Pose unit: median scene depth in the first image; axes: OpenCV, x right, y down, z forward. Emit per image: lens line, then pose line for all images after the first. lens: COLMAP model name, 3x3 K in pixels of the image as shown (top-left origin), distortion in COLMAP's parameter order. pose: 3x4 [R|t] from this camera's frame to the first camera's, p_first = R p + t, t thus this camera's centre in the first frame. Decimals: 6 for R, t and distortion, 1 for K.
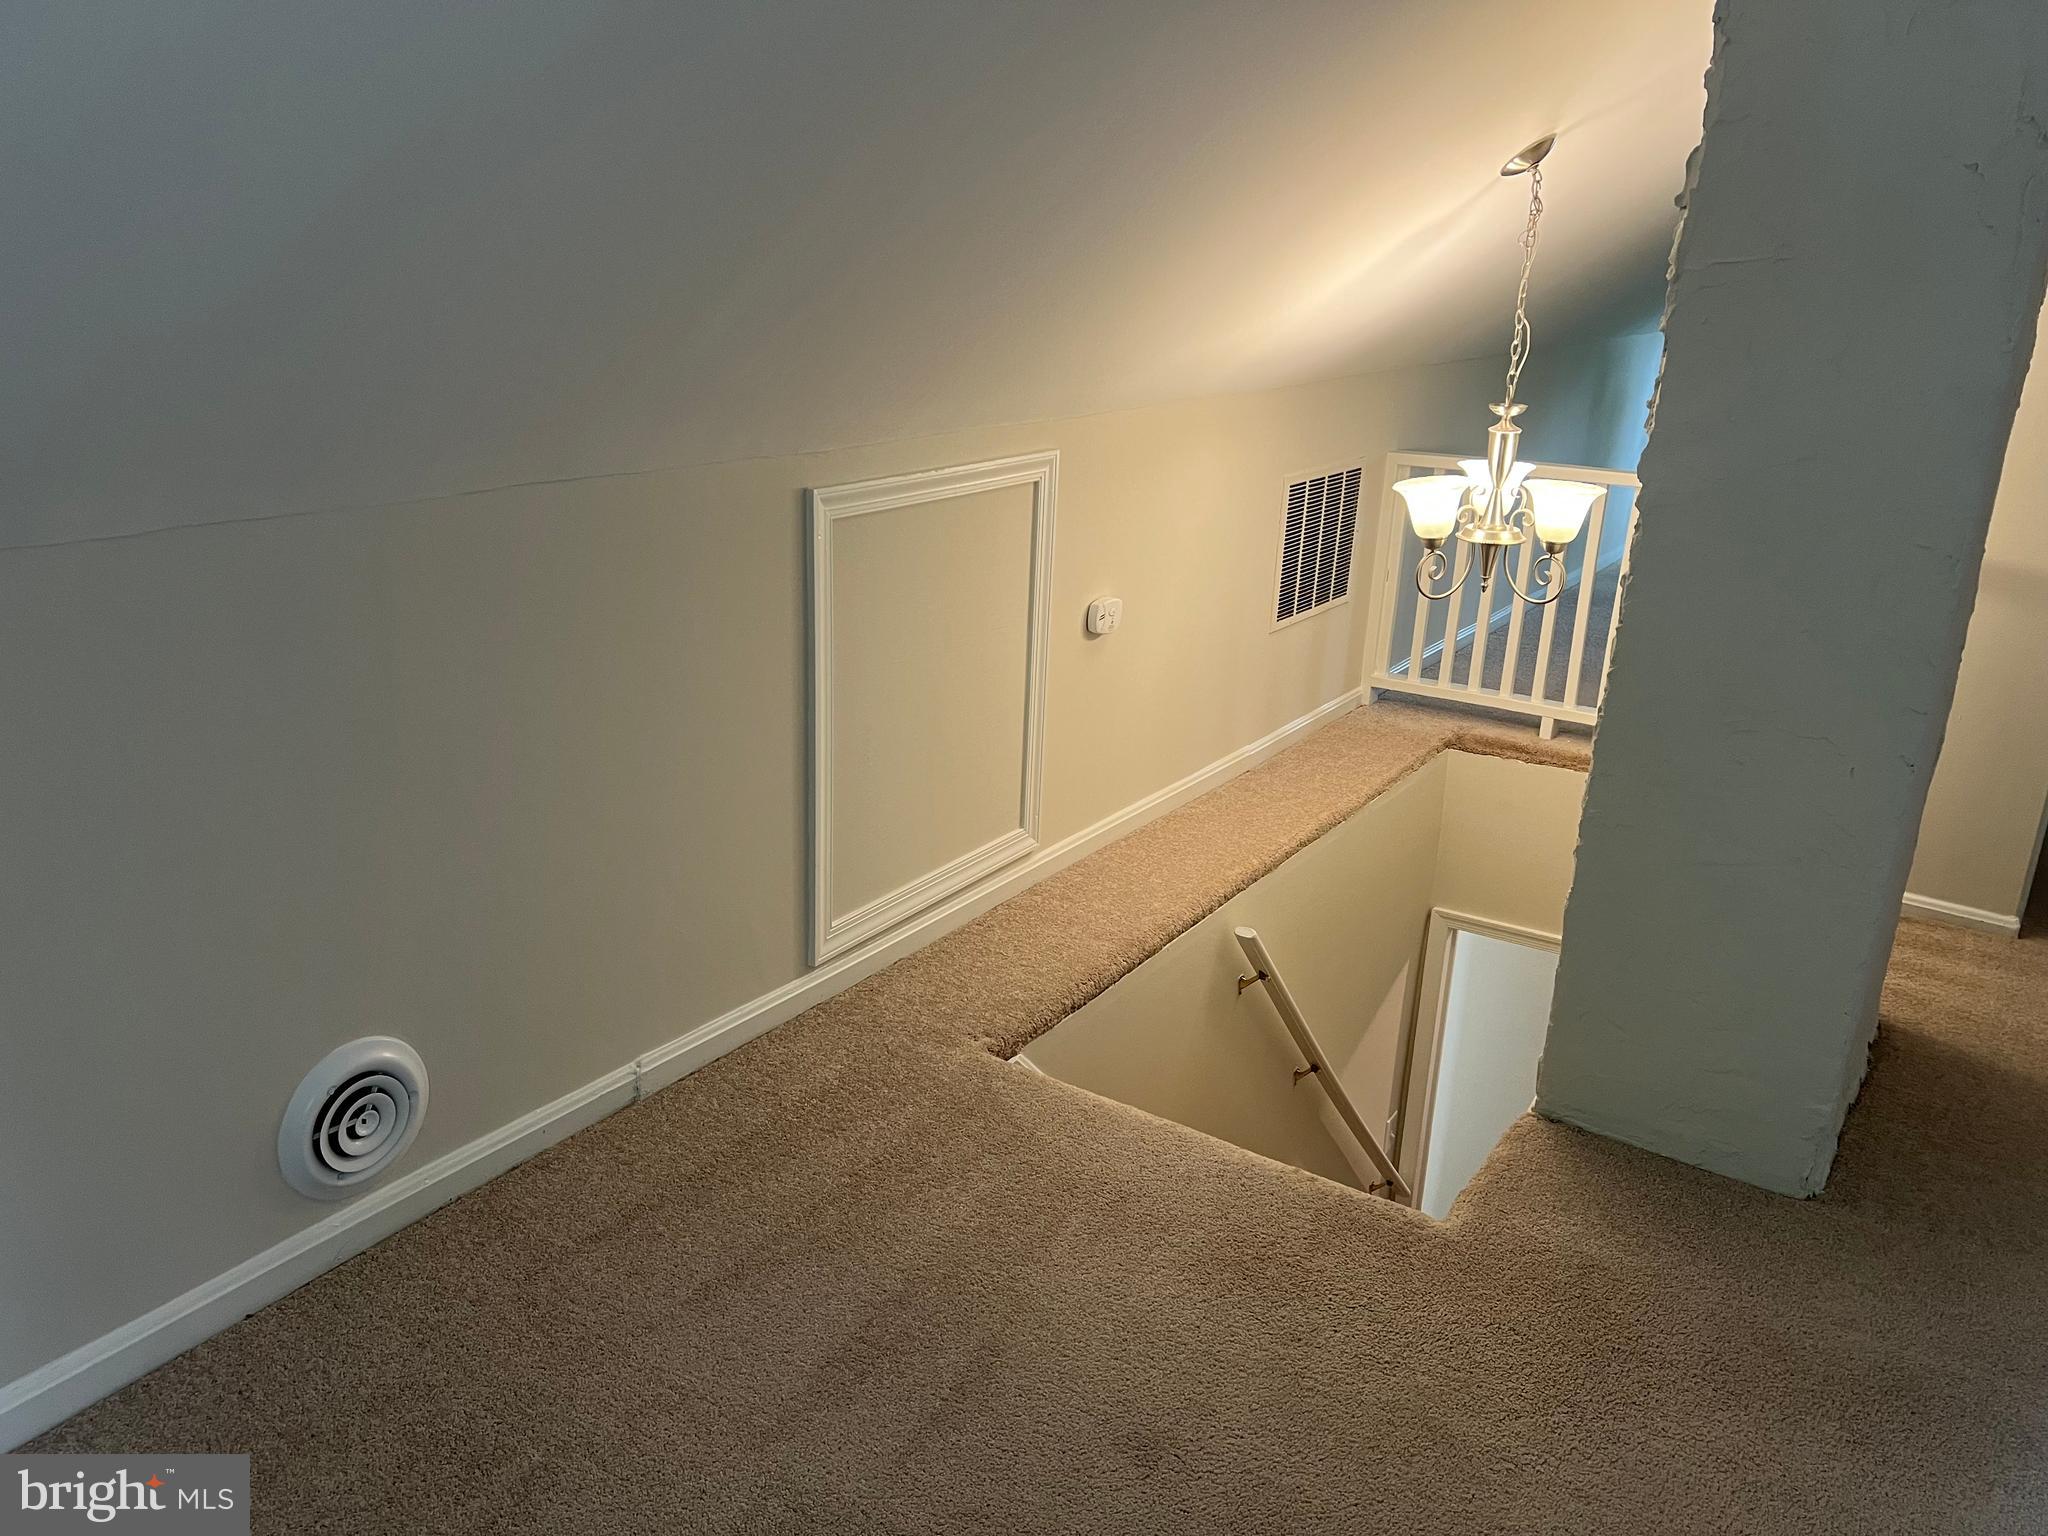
lens RADIAL K [[1523.2, 0, 1020.9], [0, 1523.2, 772.0], [0, 0, 1]] dist [0.057901, -0.066773]
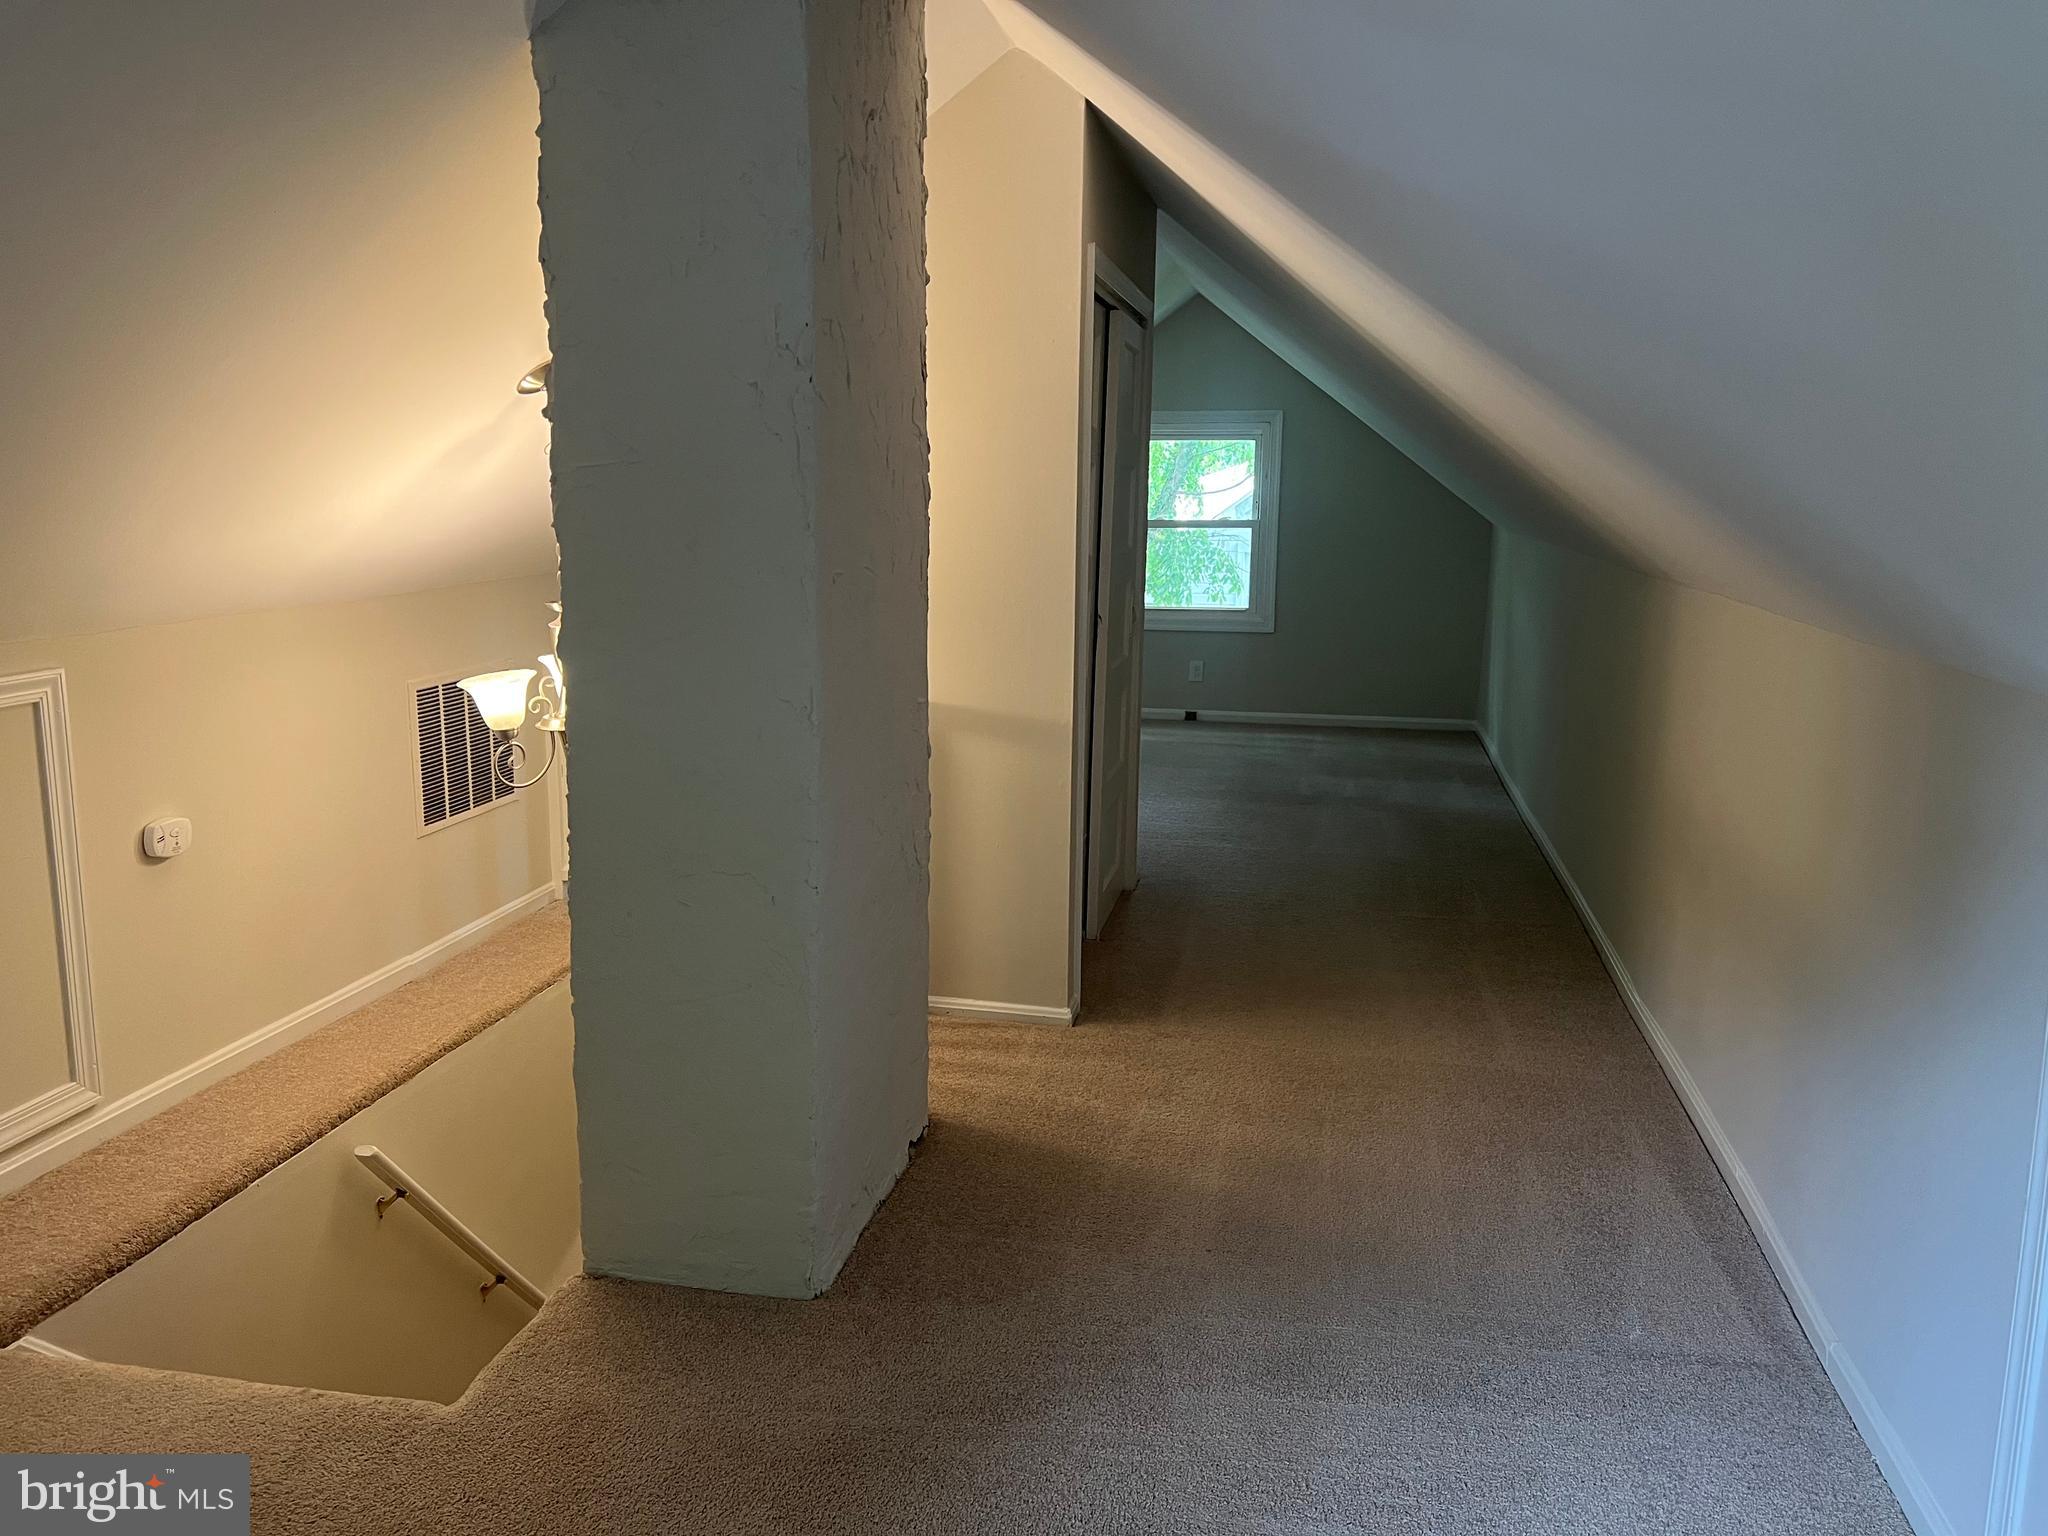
lens RADIAL K [[1523.2, 0, 1020.9], [0, 1523.2, 772.0], [0, 0, 1]] dist [0.057901, -0.066773]
pose [[0.918941, -0.093708, 0.383102, 0.180019], [0.143899, 0.984063, -0.104462, 0.031990], [-0.367207, 0.151123, 0.917780, -0.067936]]
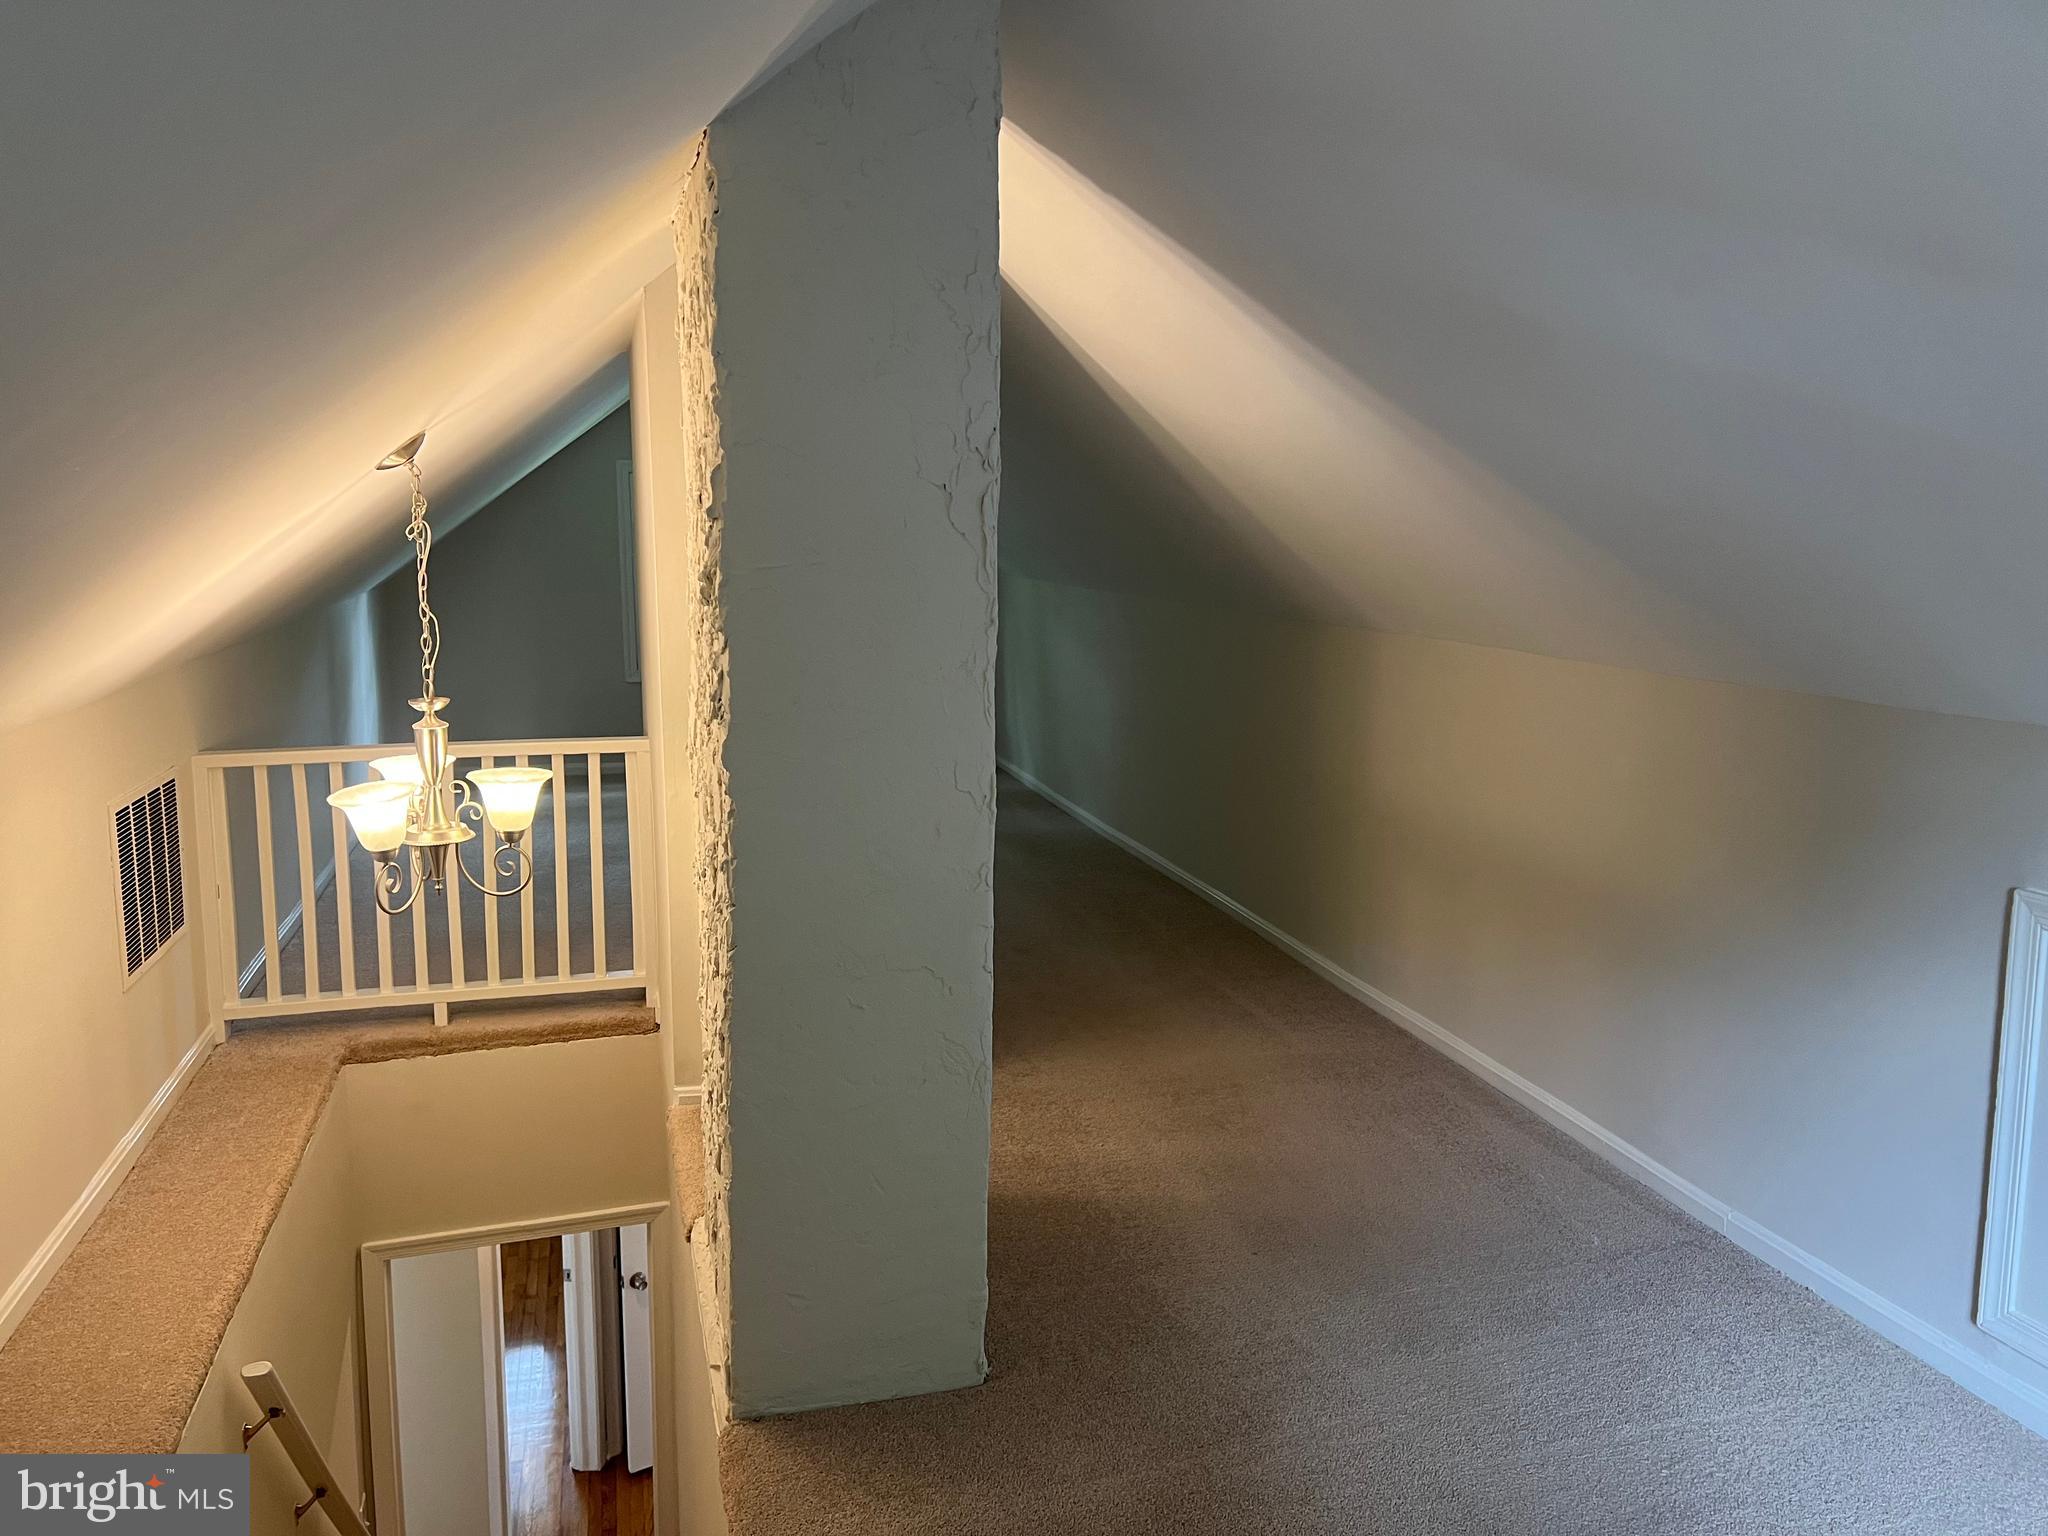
lens RADIAL K [[1525.7, 0, 1025.4], [0, 1525.7, 762.5], [0, 0, 1]] dist [0.002913, 0.003608]
pose [[0.640591, -0.144521, 0.754160, -0.152961], [0.260188, 0.964883, -0.036104, -0.067865], [-0.722458, 0.219351, 0.655698, 0.118238]]
